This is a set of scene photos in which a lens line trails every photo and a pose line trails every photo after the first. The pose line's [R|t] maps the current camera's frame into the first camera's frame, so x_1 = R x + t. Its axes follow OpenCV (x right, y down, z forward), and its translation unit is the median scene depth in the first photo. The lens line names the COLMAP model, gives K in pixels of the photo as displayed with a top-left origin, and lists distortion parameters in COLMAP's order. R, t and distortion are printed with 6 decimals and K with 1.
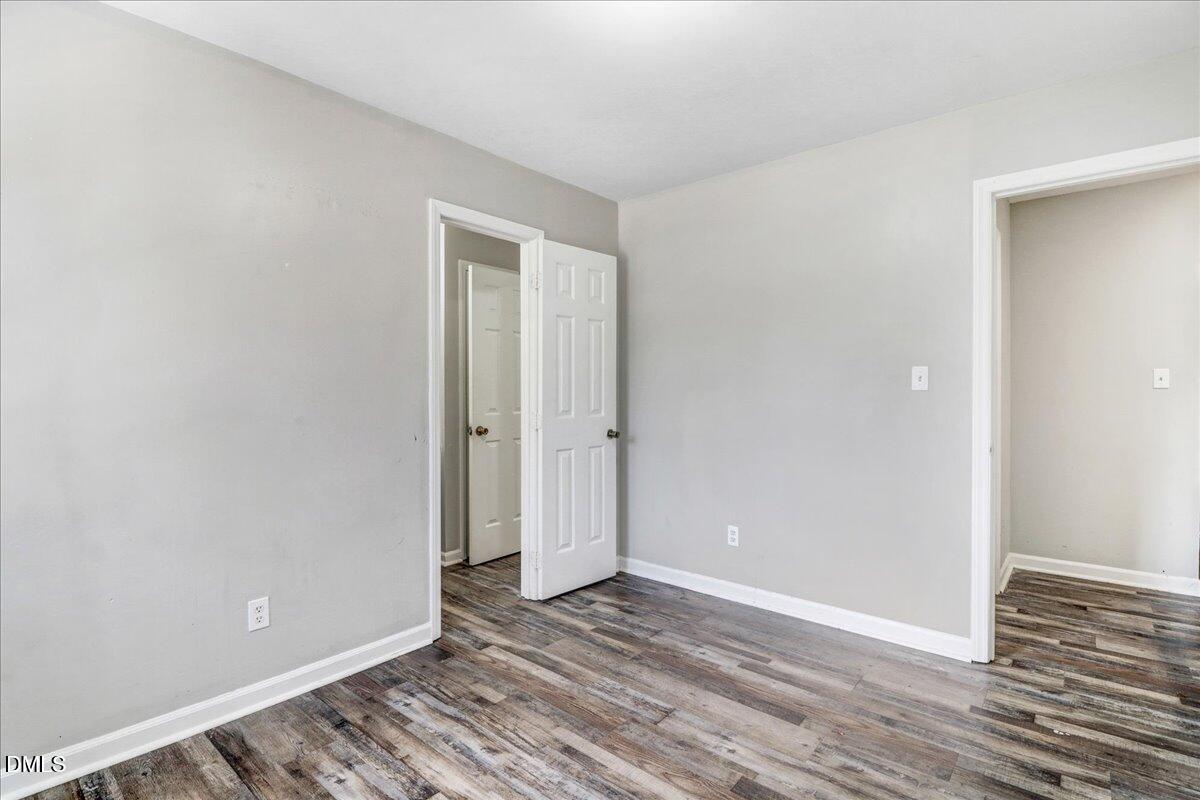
lens RADIAL K [[563.3, 0, 600.5], [0, 563.3, 393.7], [0, 0, 1]] dist [0.014168, -0.012863]
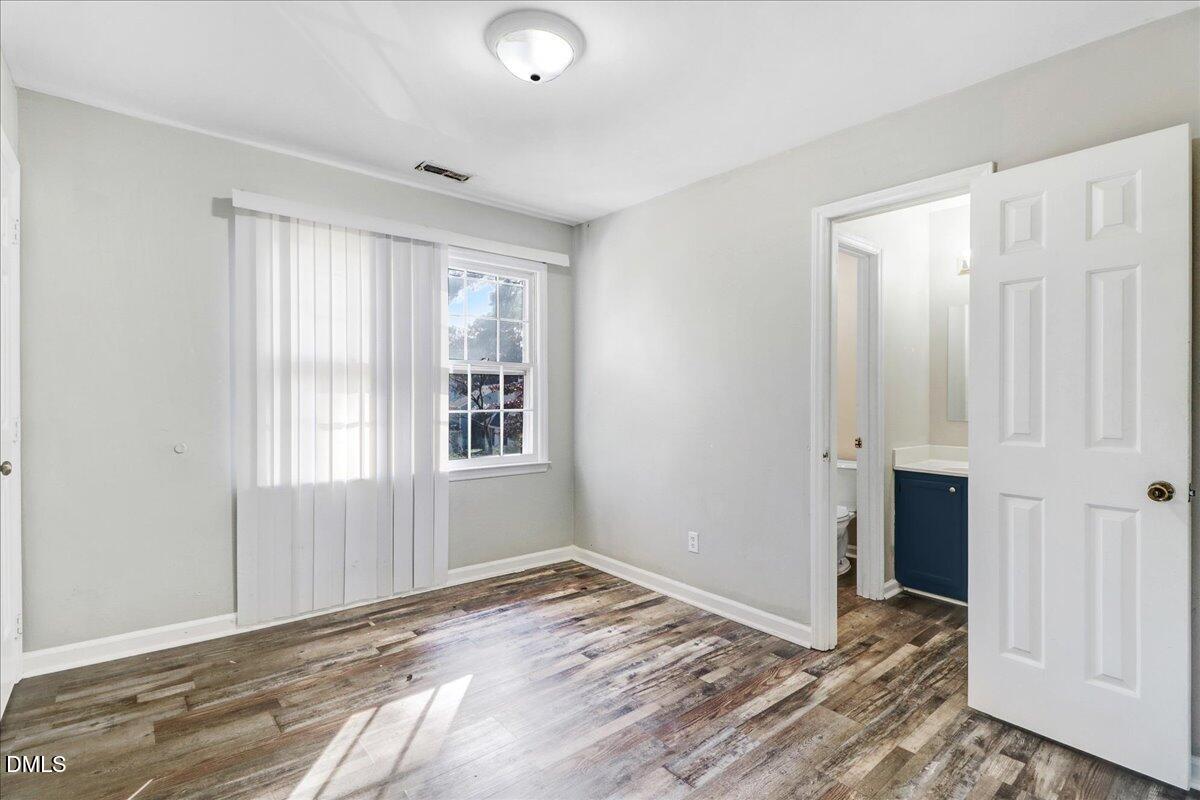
lens RADIAL K [[563.3, 0, 599.2], [0, 563.3, 400.2], [0, 0, 1]] dist [0.014168, -0.012863]
pose [[-0.156941, 0.004725, -0.987597, 0.910493], [-0.012032, 0.999905, 0.006696, -0.008442], [0.987535, 0.012934, -0.156869, 0.932349]]
